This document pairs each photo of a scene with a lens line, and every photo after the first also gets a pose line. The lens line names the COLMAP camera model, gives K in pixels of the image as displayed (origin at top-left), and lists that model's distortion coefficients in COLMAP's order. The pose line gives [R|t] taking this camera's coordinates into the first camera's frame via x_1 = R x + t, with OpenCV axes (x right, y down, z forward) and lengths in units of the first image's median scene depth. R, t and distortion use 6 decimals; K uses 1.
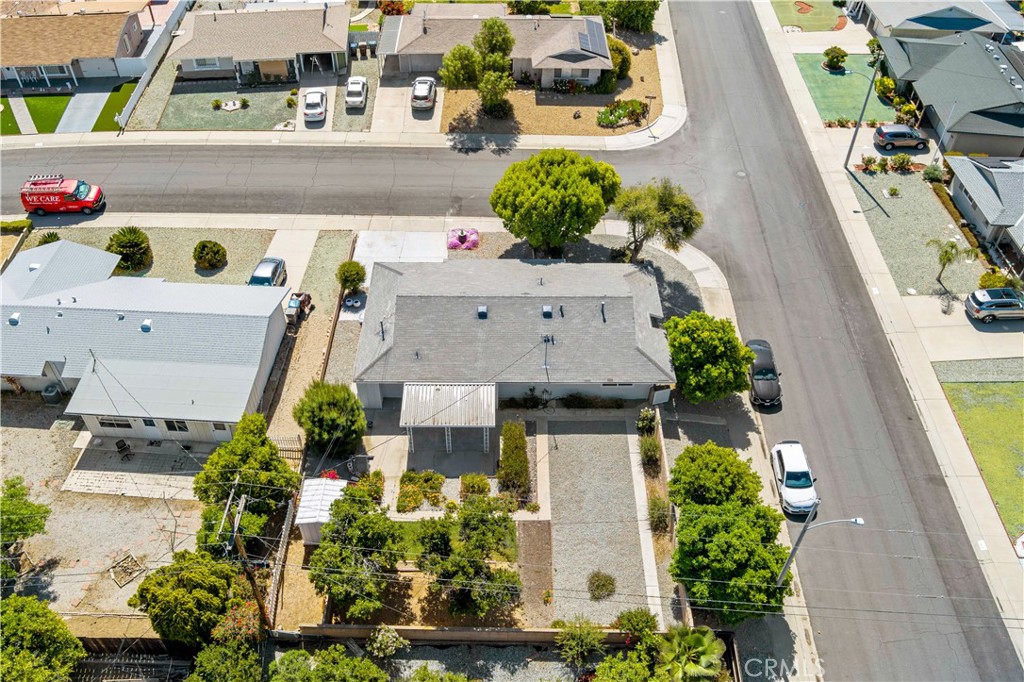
lens RADIAL K [[845.4, 0, 512.0], [0, 845.4, 341.0], [0, 0, 1]] dist [-0.068910, 0.011870]
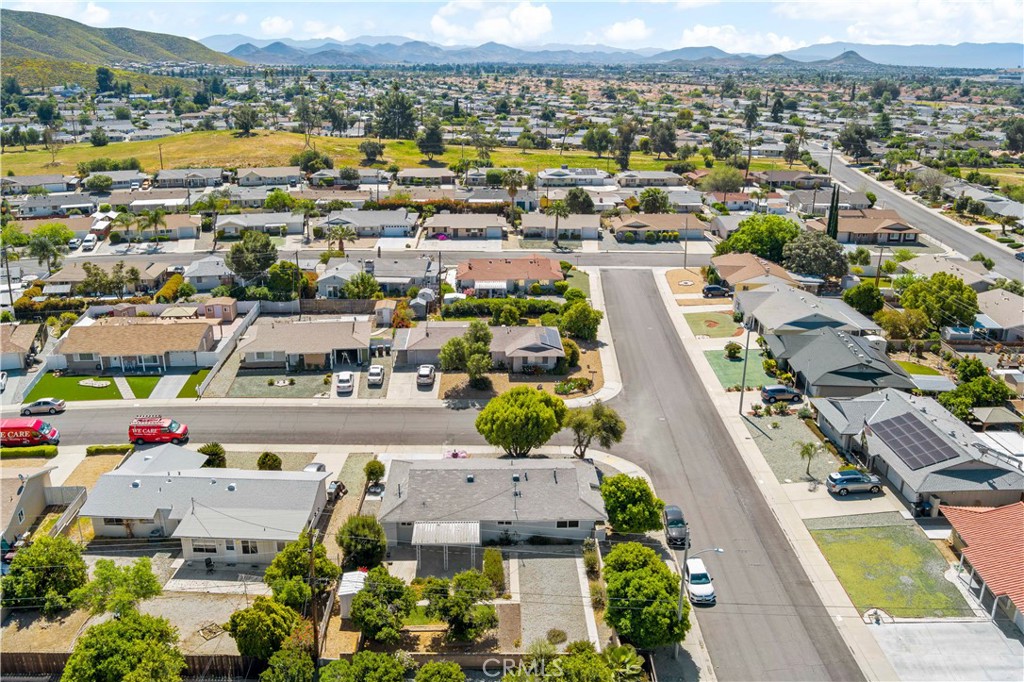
lens RADIAL K [[845.4, 0, 512.0], [0, 845.4, 341.0], [0, 0, 1]] dist [-0.068910, 0.011870]
pose [[0.999696, -0.014204, 0.020172, 0.008768], [0.021496, 0.902739, -0.429651, 0.328535], [-0.012107, 0.429954, 0.902770, -0.337995]]
